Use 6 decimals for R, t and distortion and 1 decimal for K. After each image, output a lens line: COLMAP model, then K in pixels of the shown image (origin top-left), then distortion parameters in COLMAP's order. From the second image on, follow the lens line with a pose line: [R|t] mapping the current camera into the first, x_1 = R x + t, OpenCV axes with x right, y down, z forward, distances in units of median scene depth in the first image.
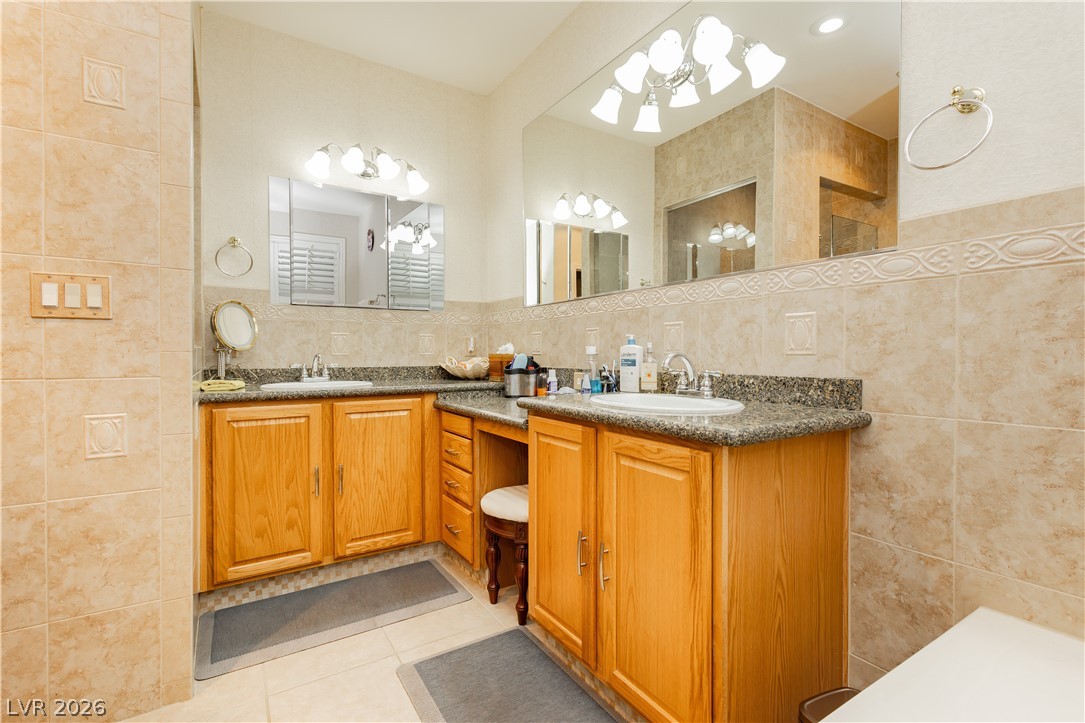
lens RADIAL K [[500.7, 0, 549.2], [0, 500.7, 365.3], [0, 0, 1]] dist [0.002155, 0.000021]
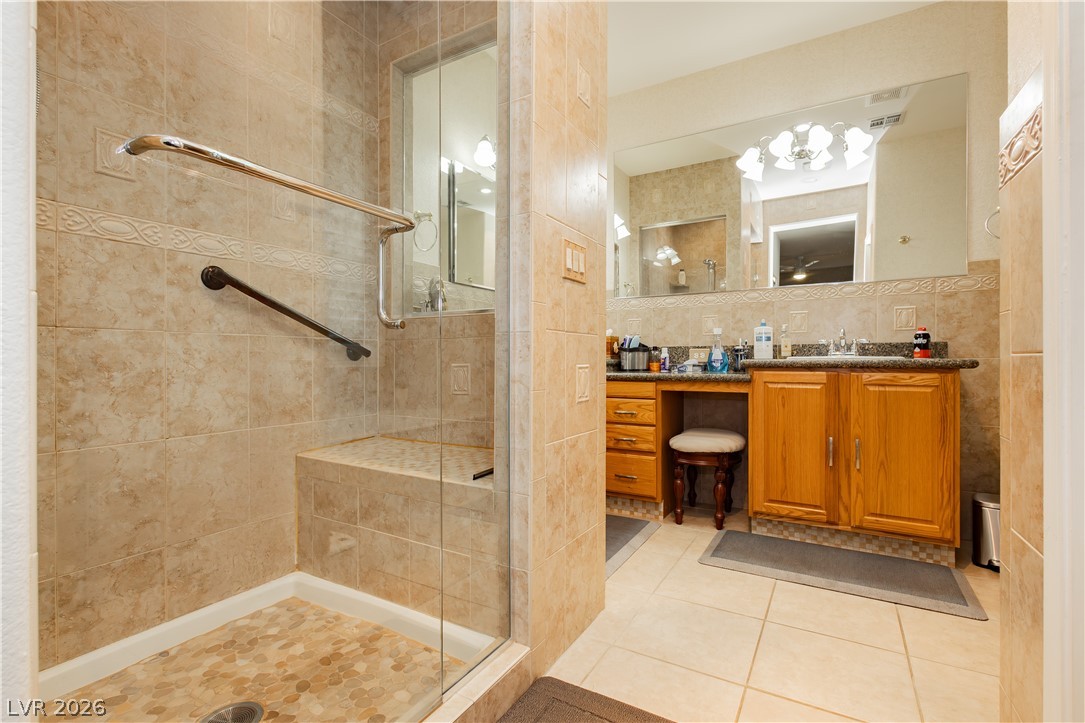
lens RADIAL K [[504.9, 0, 542.5], [0, 504.9, 361.5], [0, 0, 1]] dist [0.000195, 0.000095]
pose [[0.889857, -0.002853, 0.456230, -1.625634], [0.012145, 0.999774, -0.017436, 0.118147], [-0.456078, 0.021056, 0.889691, -0.008033]]
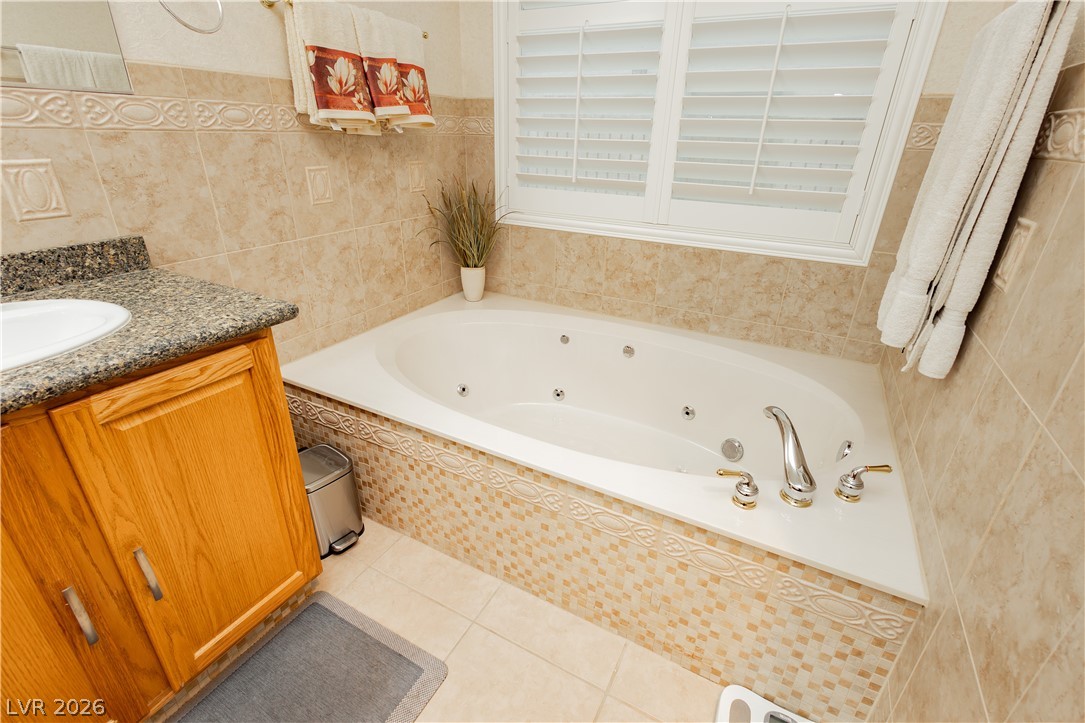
lens RADIAL K [[496.5, 0, 542.5], [0, 496.5, 361.5], [0, 0, 1]] dist [0.003107, -0.000156]
pose [[-0.493406, -0.379201, 0.782788, -0.614622], [-0.009807, 0.902332, 0.430930, -0.176083], [-0.869744, 0.204947, -0.448935, 0.803253]]
